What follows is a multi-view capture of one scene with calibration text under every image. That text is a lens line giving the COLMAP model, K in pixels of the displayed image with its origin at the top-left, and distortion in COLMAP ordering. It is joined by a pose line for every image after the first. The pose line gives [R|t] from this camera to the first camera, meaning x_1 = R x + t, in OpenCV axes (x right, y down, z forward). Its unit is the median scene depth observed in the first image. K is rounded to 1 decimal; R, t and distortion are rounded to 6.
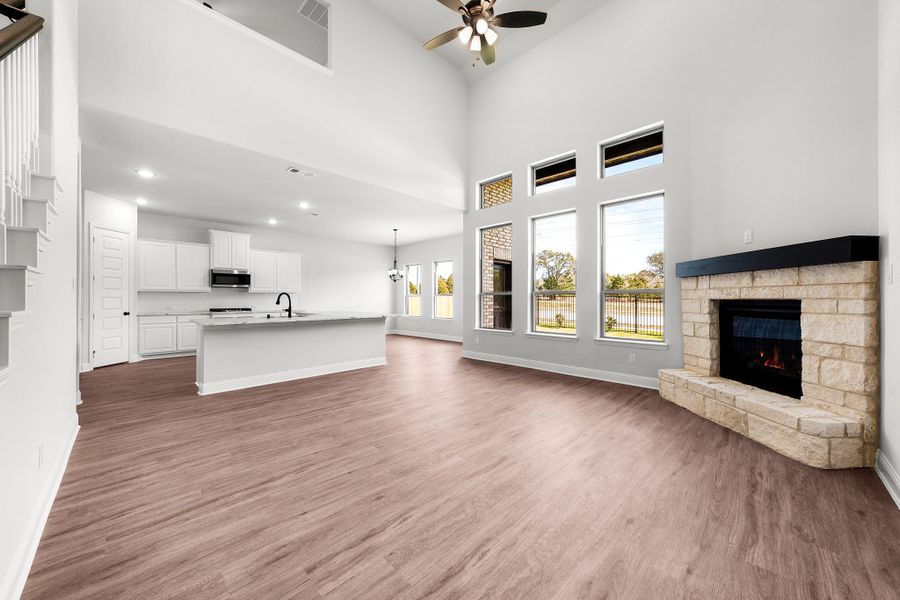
lens RADIAL K [[328.5, 0, 451.5], [0, 328.5, 300.3], [0, 0, 1]] dist [-0.000898, 0.000062]
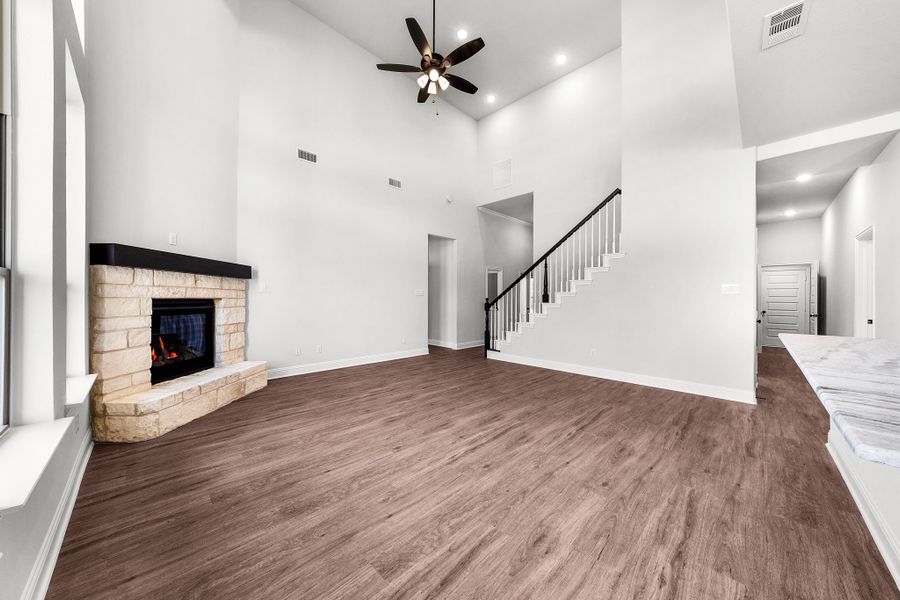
lens RADIAL K [[307.3, 0, 450.6], [0, 307.3, 296.5], [0, 0, 1]] dist [0.000367, 0.000013]
pose [[-0.999987, -0.005064, -0.000362, 0.017231], [-0.005062, 0.999975, -0.005008, -0.010803], [0.000388, -0.005006, -0.999987, 2.572553]]
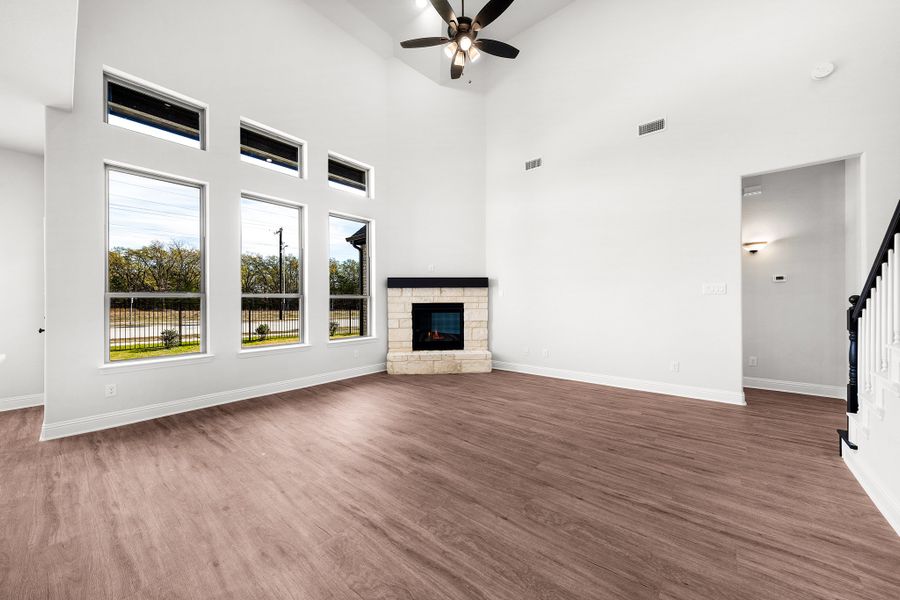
lens RADIAL K [[328.5, 0, 451.5], [0, 328.5, 300.3], [0, 0, 1]] dist [-0.000898, 0.000062]
pose [[-0.086047, 0.007299, 0.996264, -1.156613], [0.011477, 0.999914, -0.006334, -0.005752], [-0.996225, 0.010889, -0.086123, 1.353318]]
